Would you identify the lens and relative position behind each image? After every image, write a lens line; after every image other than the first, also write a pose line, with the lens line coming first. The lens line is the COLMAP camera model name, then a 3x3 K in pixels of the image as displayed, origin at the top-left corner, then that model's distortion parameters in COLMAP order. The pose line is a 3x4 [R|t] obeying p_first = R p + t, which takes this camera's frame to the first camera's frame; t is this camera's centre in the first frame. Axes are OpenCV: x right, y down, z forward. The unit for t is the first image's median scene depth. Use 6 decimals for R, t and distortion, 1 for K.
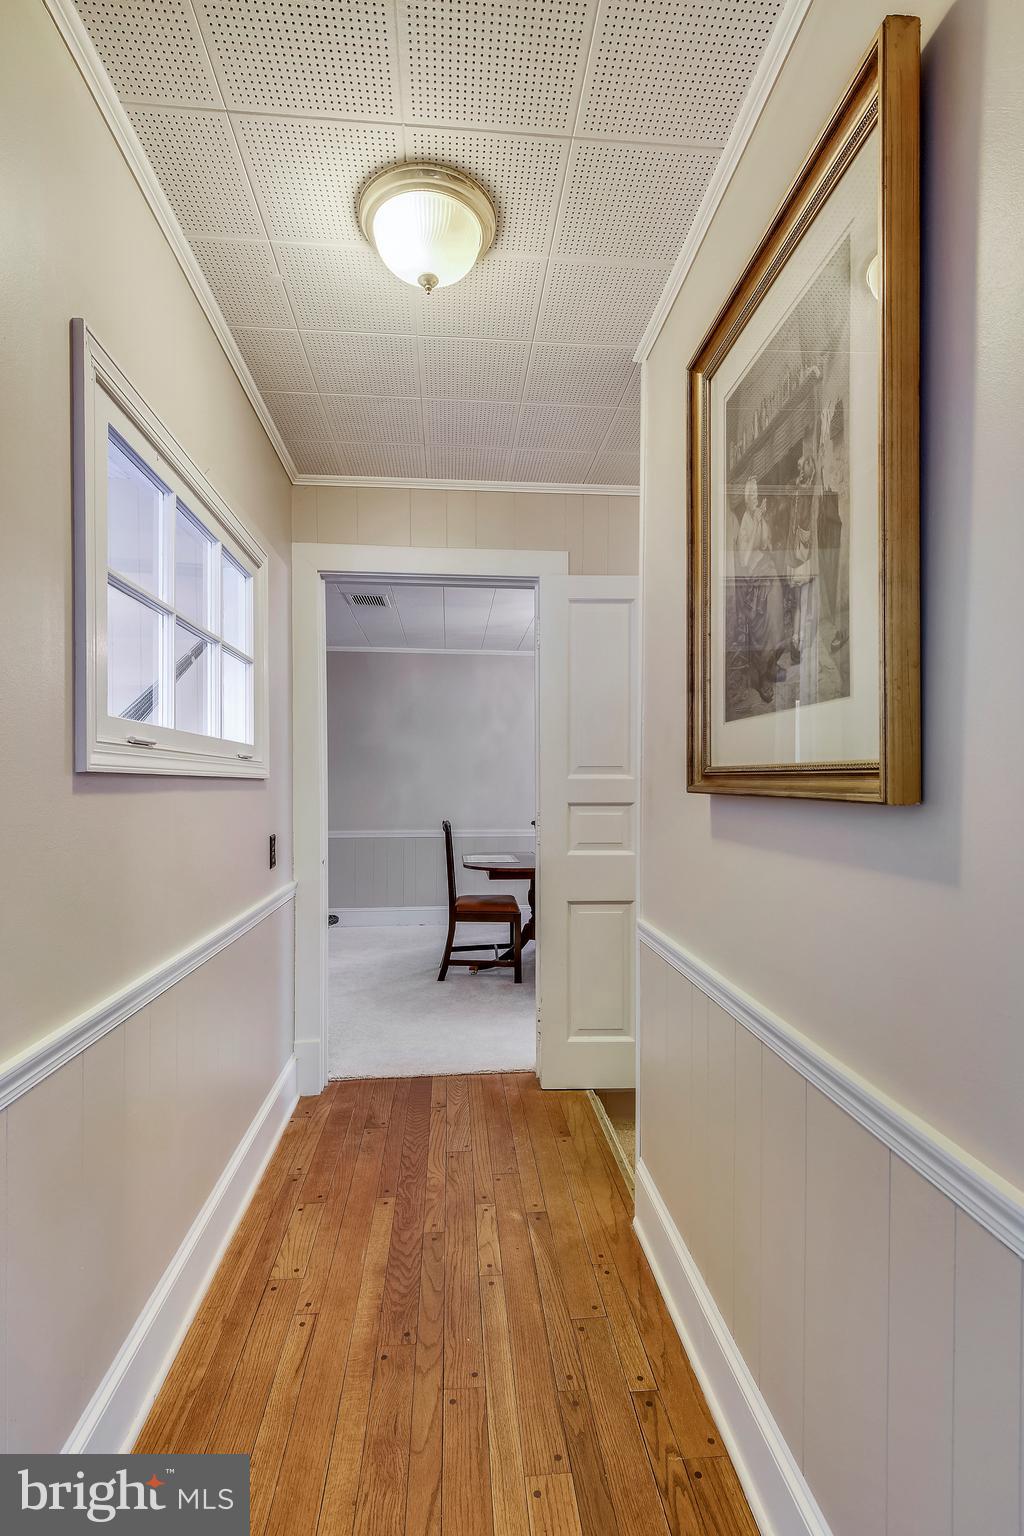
lens RADIAL K [[705.1, 0, 512.0], [0, 705.1, 768.0], [0, 0, 1]] dist [0.024455, -0.022392]
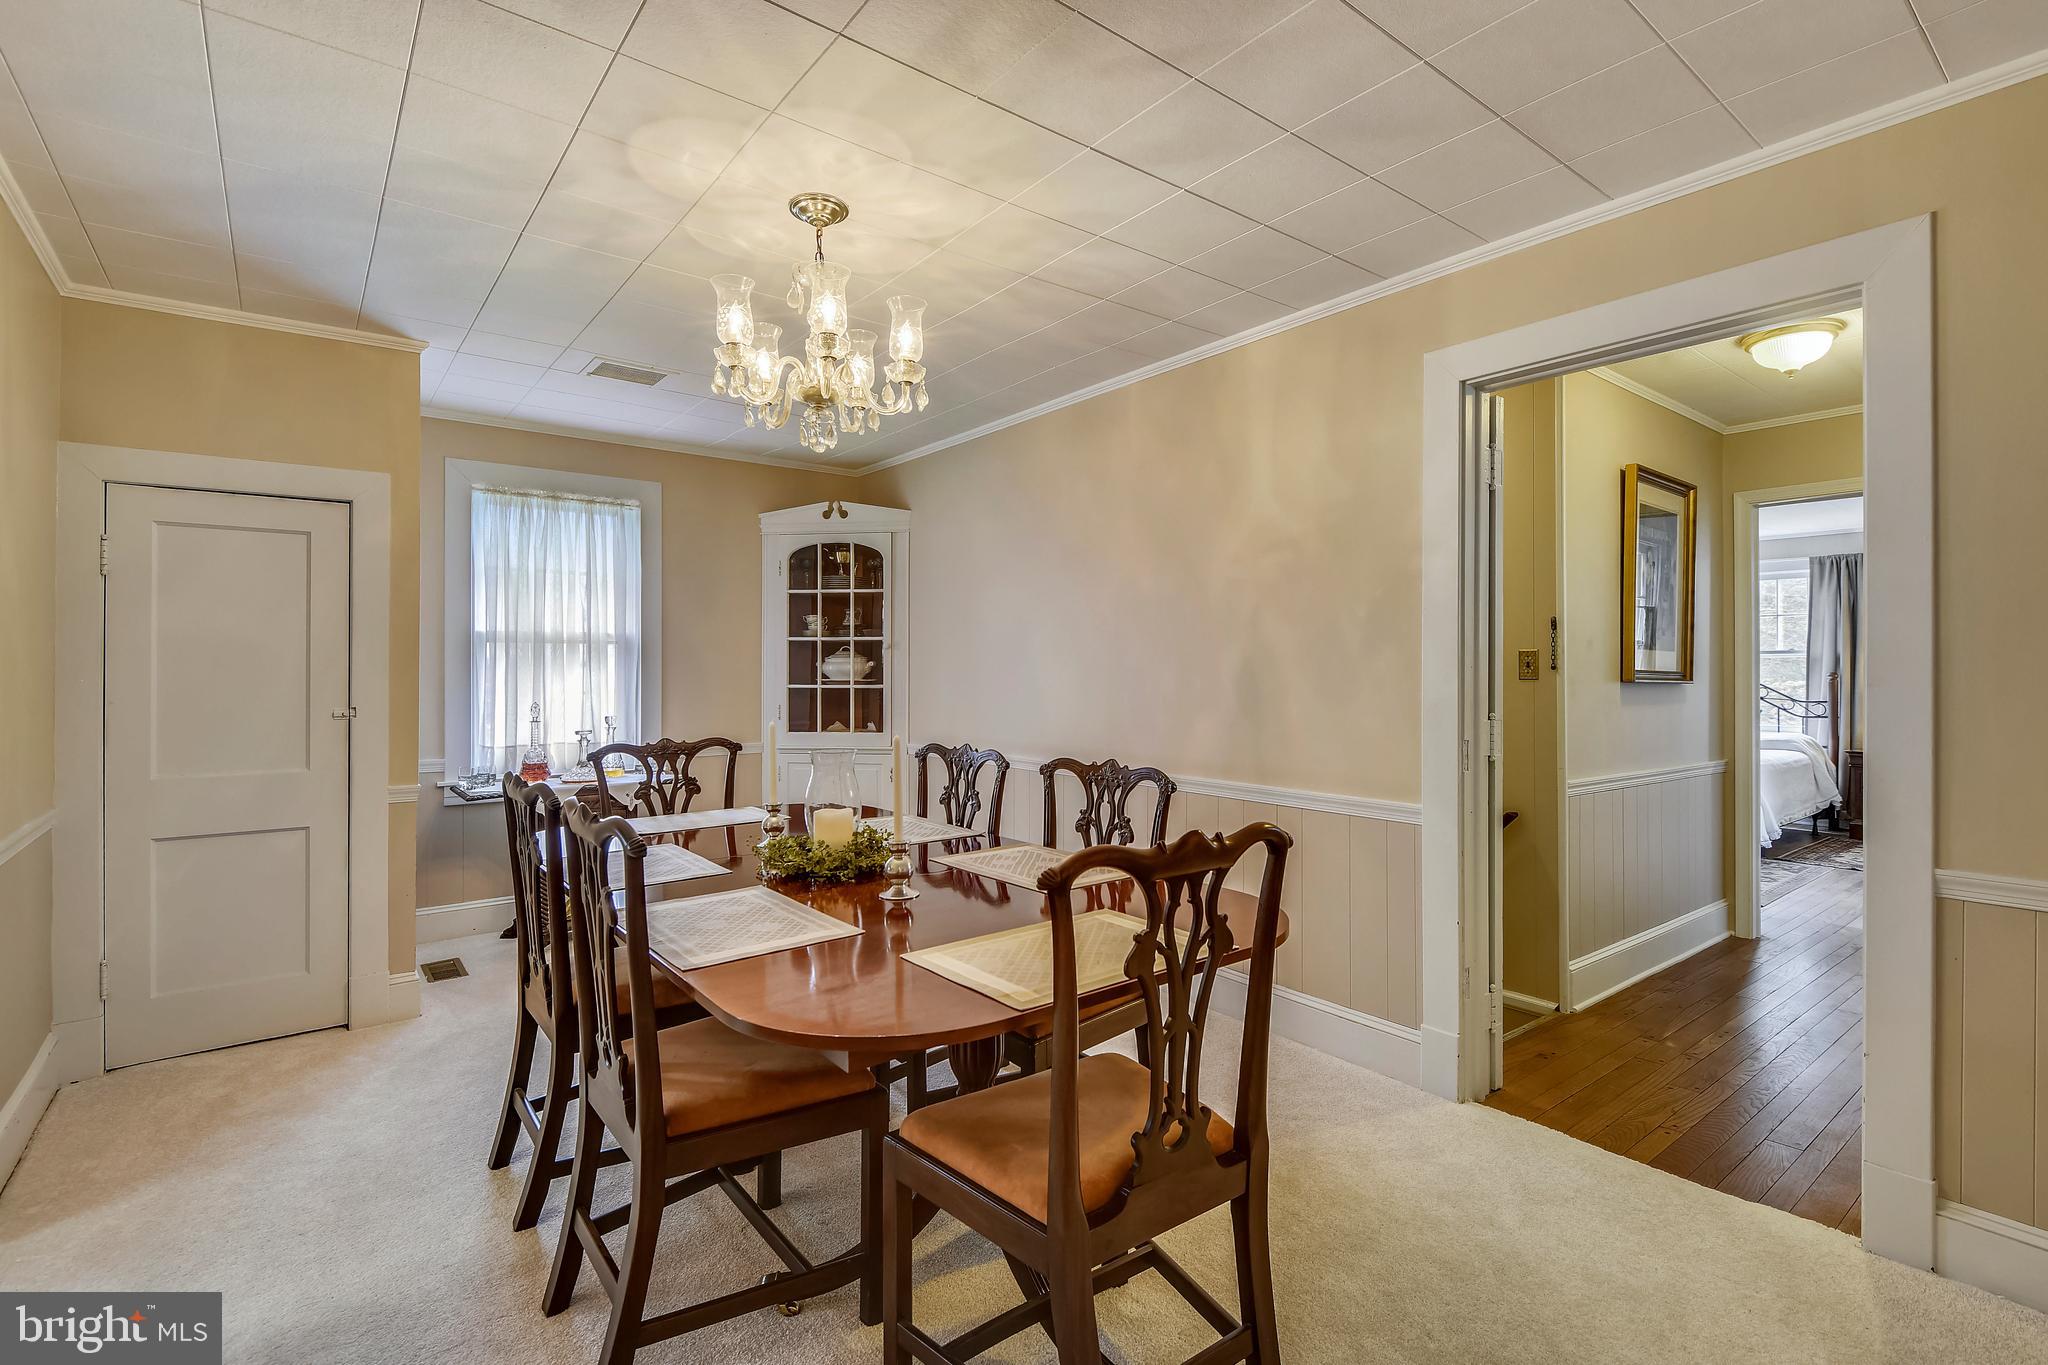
lens RADIAL K [[940.1, 0, 1024.0], [0, 940.1, 682.5], [0, 0, 1]] dist [0.024455, -0.022392]
pose [[-0.536395, 0.000212, 0.843967, -0.878143], [-0.003782, 0.999989, -0.002655, 0.040938], [-0.843959, -0.004616, -0.536388, 3.231665]]
